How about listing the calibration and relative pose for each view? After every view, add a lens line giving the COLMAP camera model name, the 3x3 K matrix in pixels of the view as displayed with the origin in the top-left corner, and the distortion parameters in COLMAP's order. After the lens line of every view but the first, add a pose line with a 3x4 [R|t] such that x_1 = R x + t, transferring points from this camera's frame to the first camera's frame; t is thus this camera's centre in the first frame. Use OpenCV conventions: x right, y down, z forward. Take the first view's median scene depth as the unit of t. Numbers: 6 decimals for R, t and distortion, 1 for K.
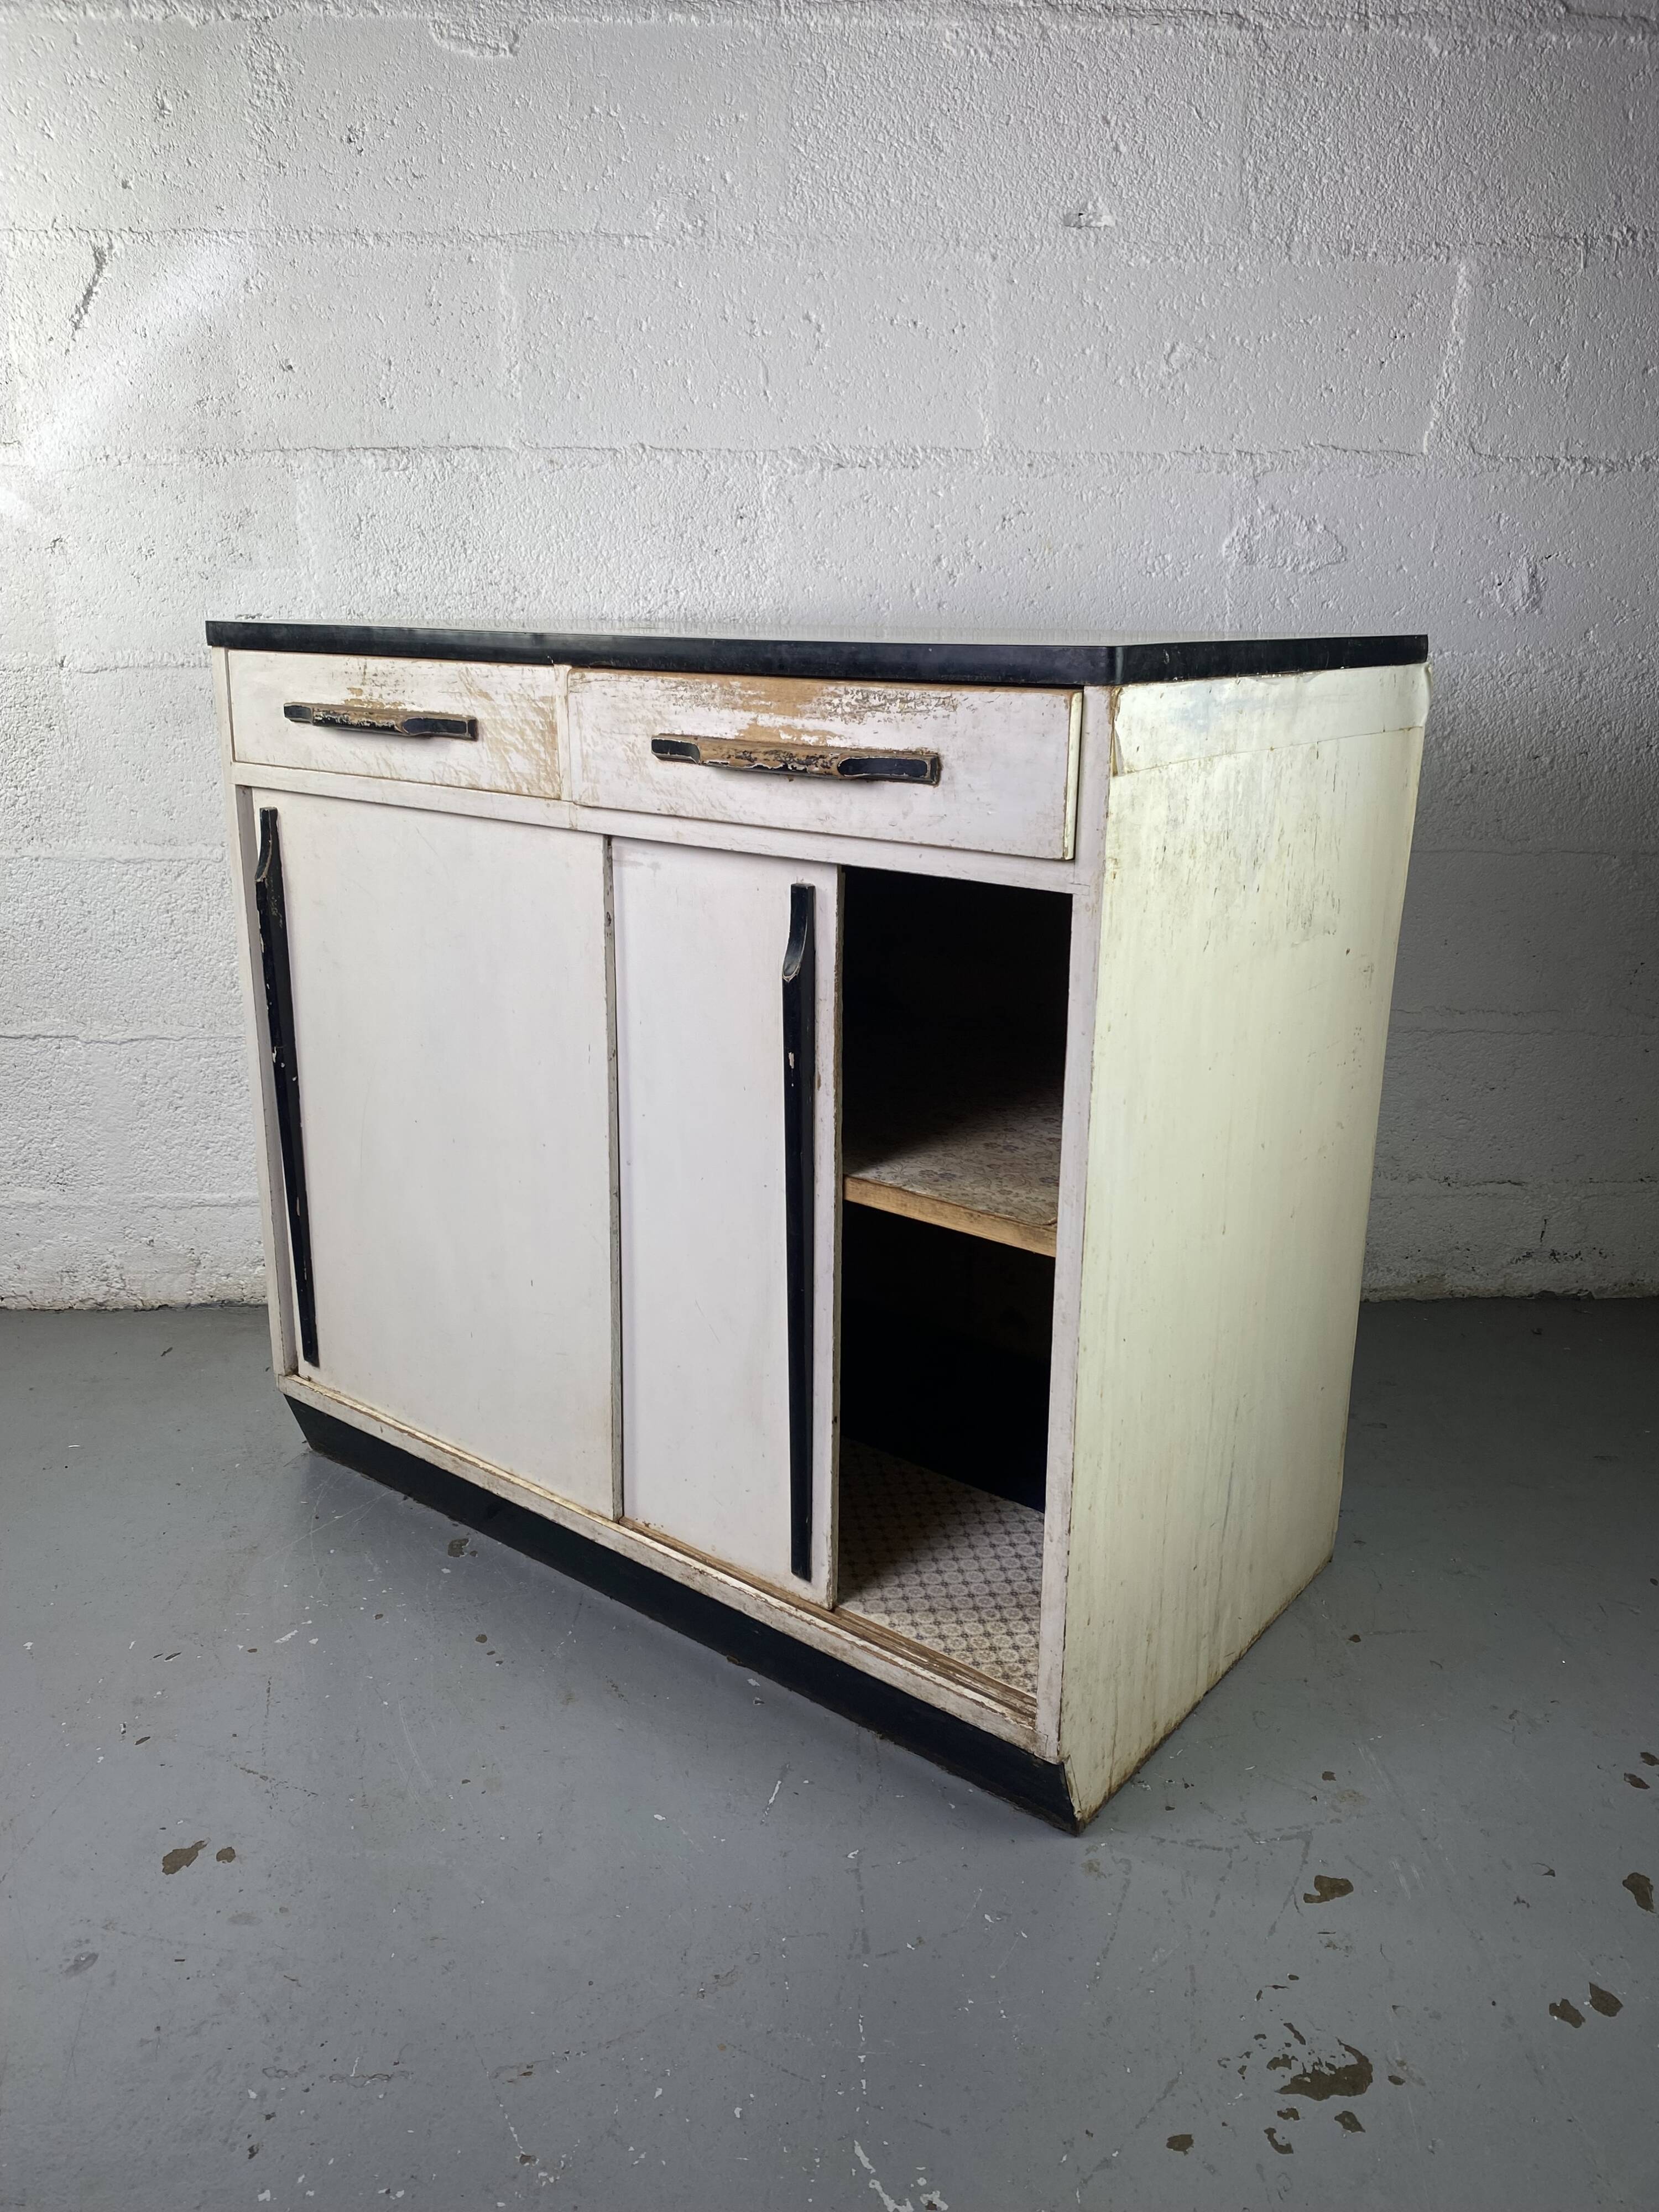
lens RADIAL K [[1689.1, 0, 831.0], [0, 1689.1, 1080.3], [0, 0, 1]] dist [0.001236, -0.002204]
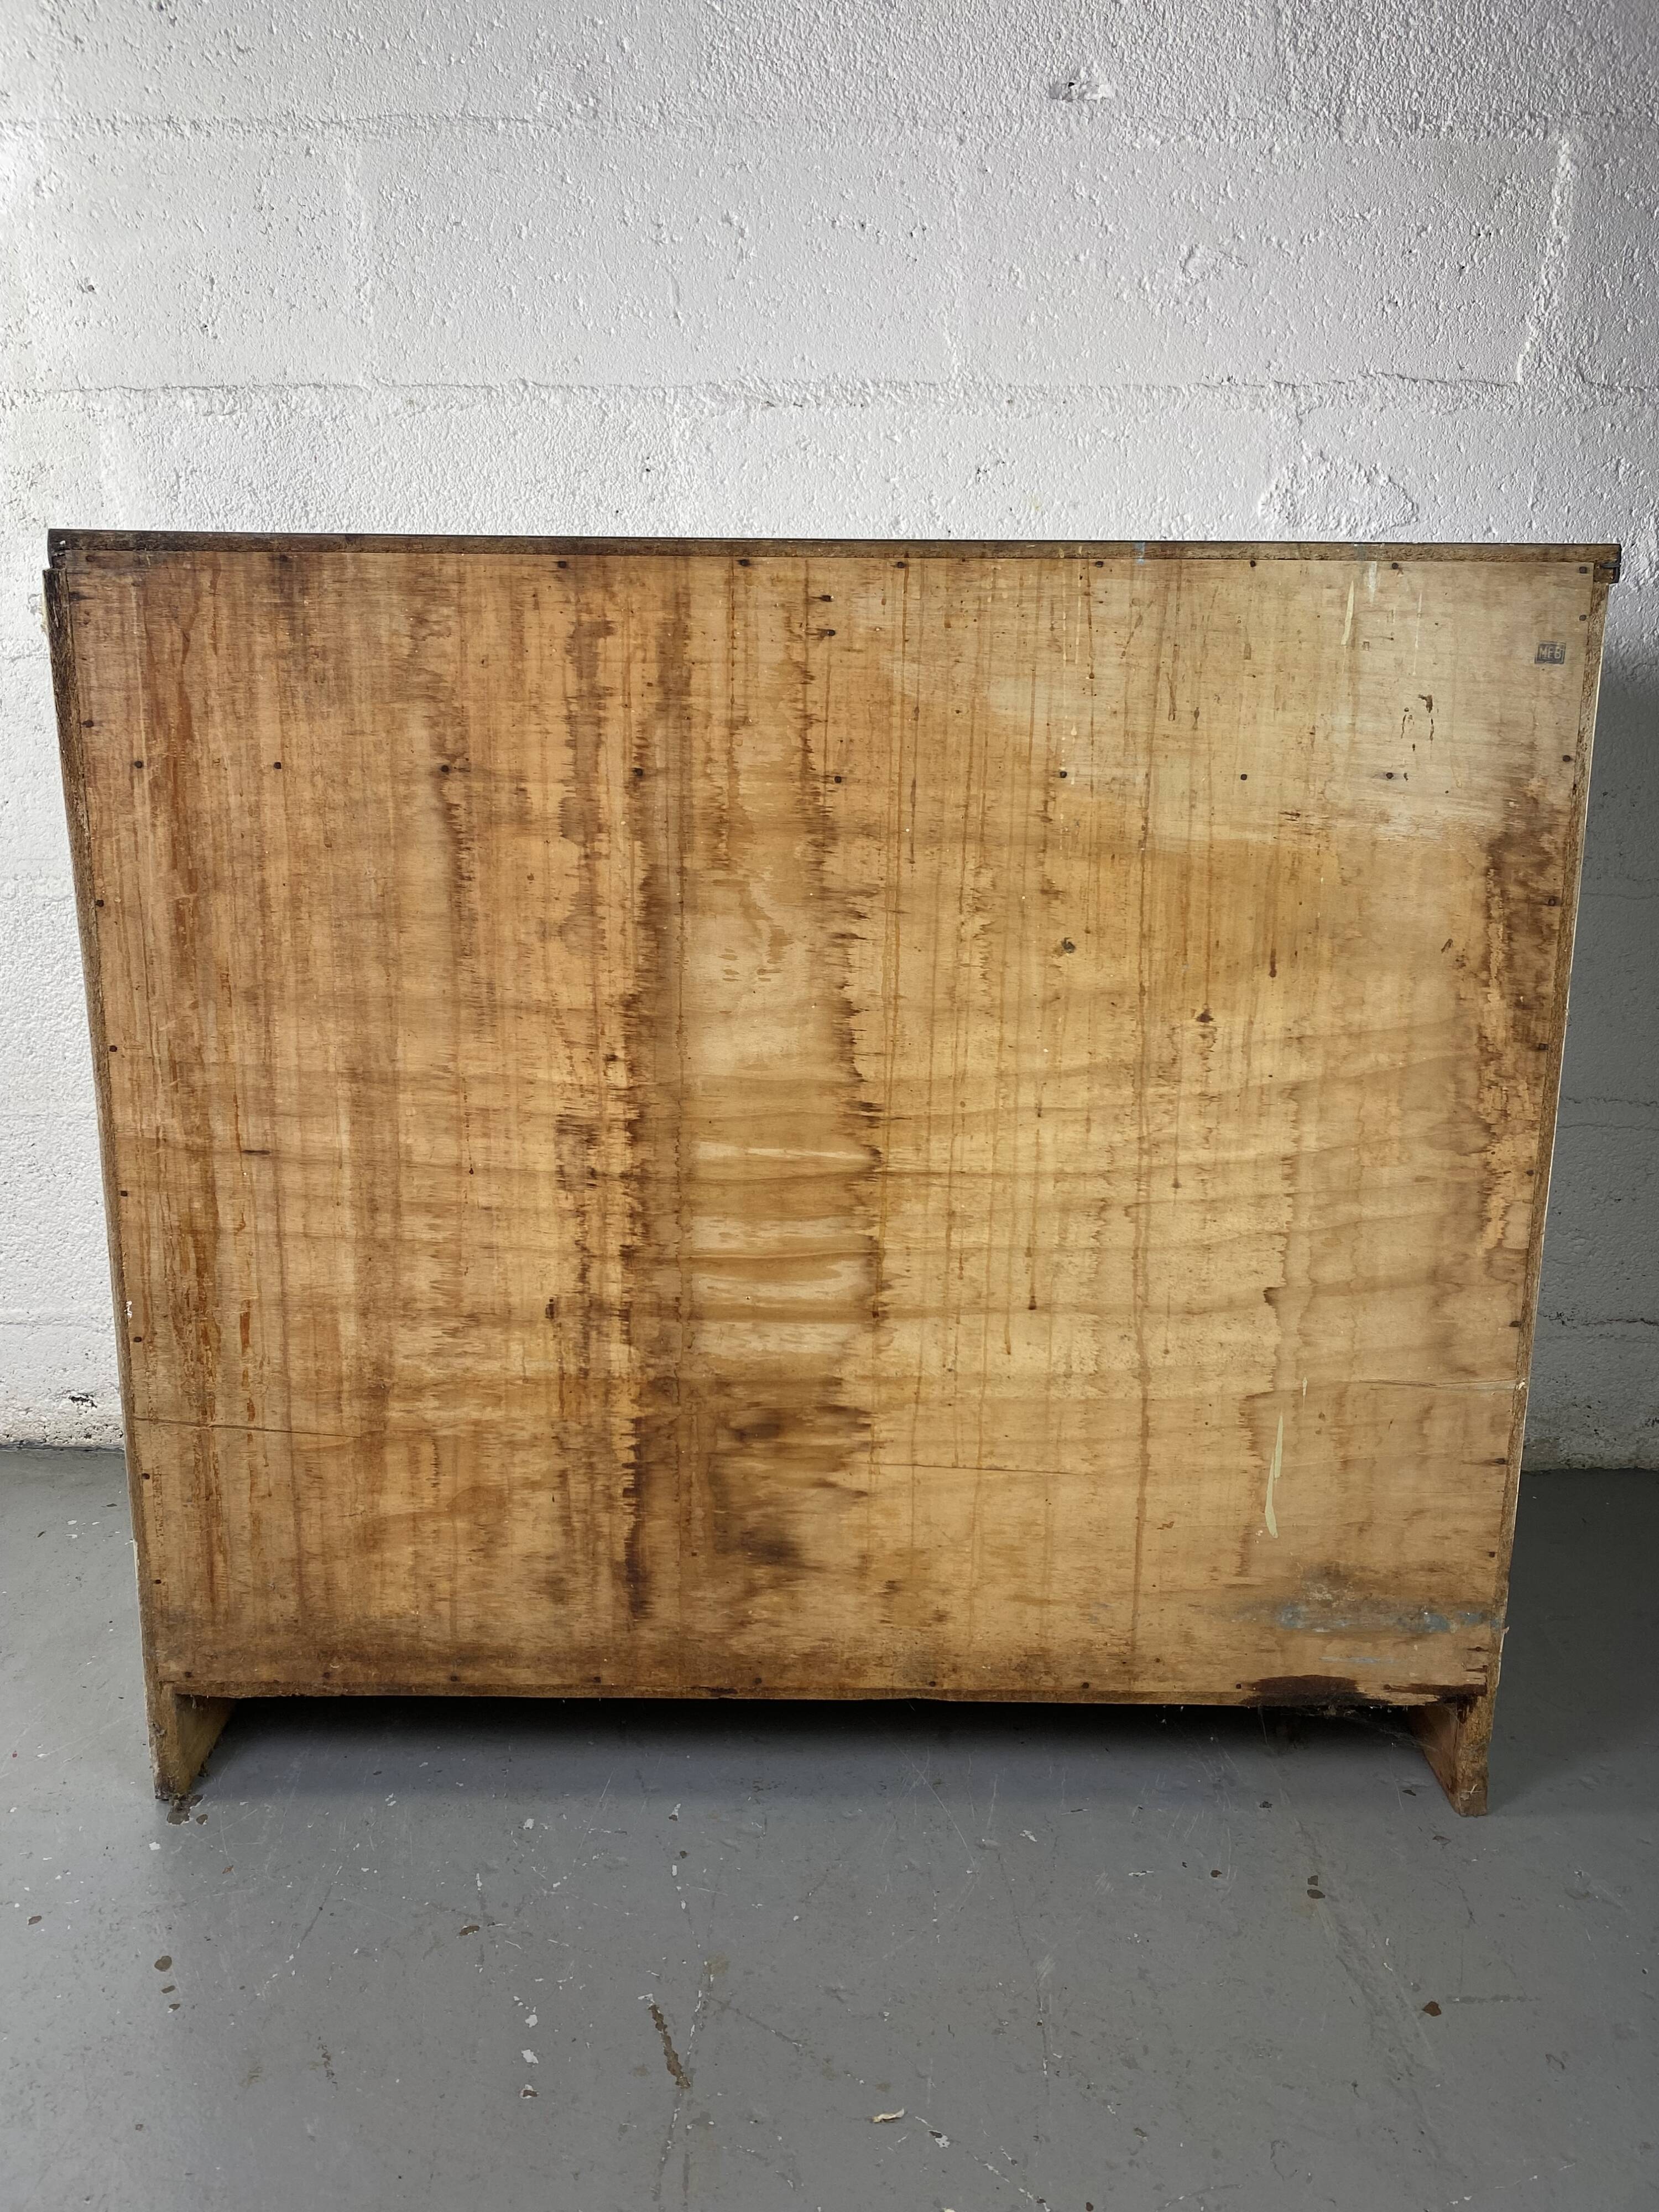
lens RADIAL K [[1689.1, 0, 835.4], [0, 1689.1, 1080.5], [0, 0, 1]] dist [0.001236, -0.002204]
pose [[0.998513, 0.009611, -0.053654, 0.083841], [-0.012965, 0.997959, -0.062522, 0.003967], [0.052944, 0.063124, 0.996600, 0.233164]]
